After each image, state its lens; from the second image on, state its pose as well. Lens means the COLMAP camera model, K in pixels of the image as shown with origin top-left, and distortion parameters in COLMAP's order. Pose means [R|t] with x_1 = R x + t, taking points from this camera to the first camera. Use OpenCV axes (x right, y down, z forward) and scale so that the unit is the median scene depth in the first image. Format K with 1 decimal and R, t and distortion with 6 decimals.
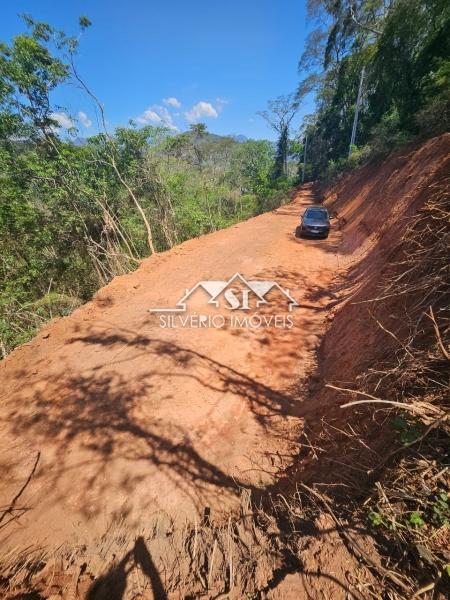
lens RADIAL K [[236.8, 0, 229.8], [0, 236.8, 299.4], [0, 0, 1]] dist [-0.001273, -0.000503]
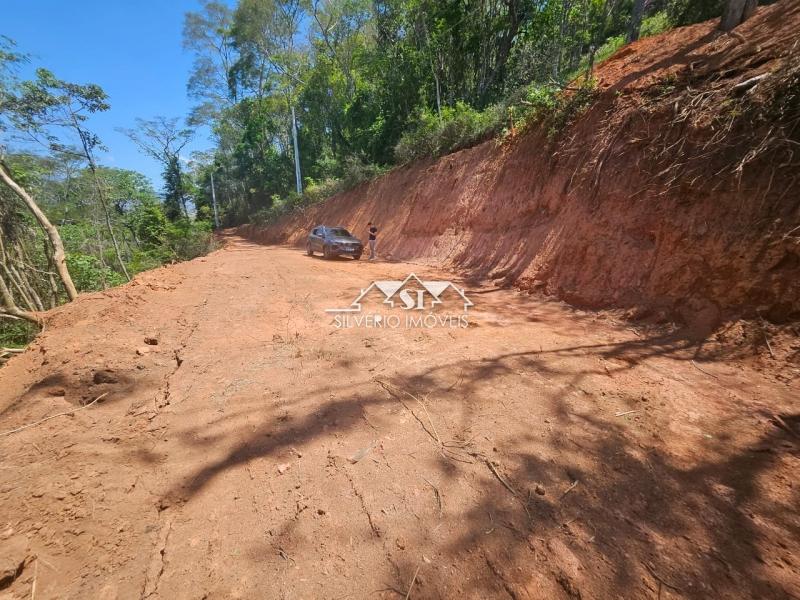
lens RADIAL K [[315.7, 0, 402.0], [0, 315.7, 291.2], [0, 0, 1]] dist [-0.001273, -0.000503]
pose [[0.648090, -0.118593, 0.752273, -0.152455], [0.335229, 0.931378, -0.141974, 0.017698], [-0.683813, 0.344196, 0.643373, 0.119049]]
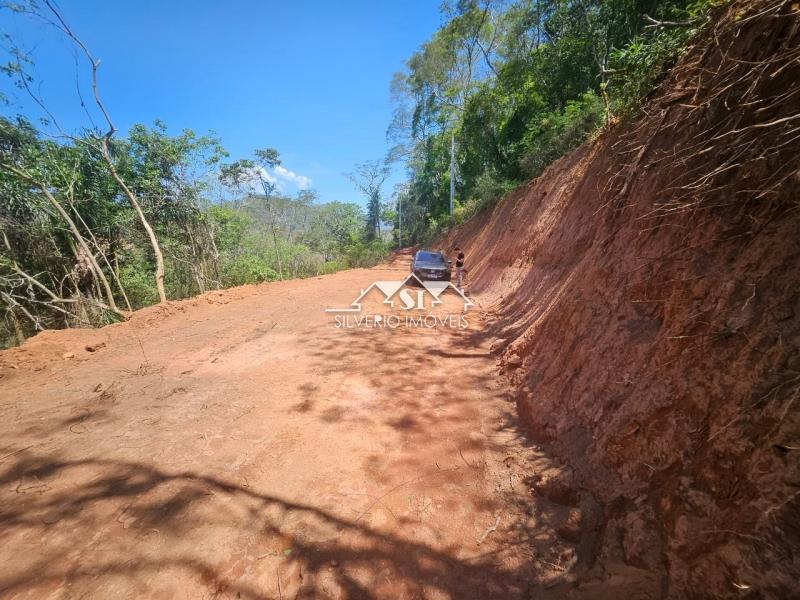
lens RADIAL K [[315.7, 0, 402.0], [0, 315.7, 291.2], [0, 0, 1]] dist [-0.001273, -0.000503]
pose [[0.959863, -0.000113, 0.280471, -0.002010], [0.094535, 0.941614, -0.323151, 0.024376], [-0.264059, 0.336695, 0.903831, 0.074792]]
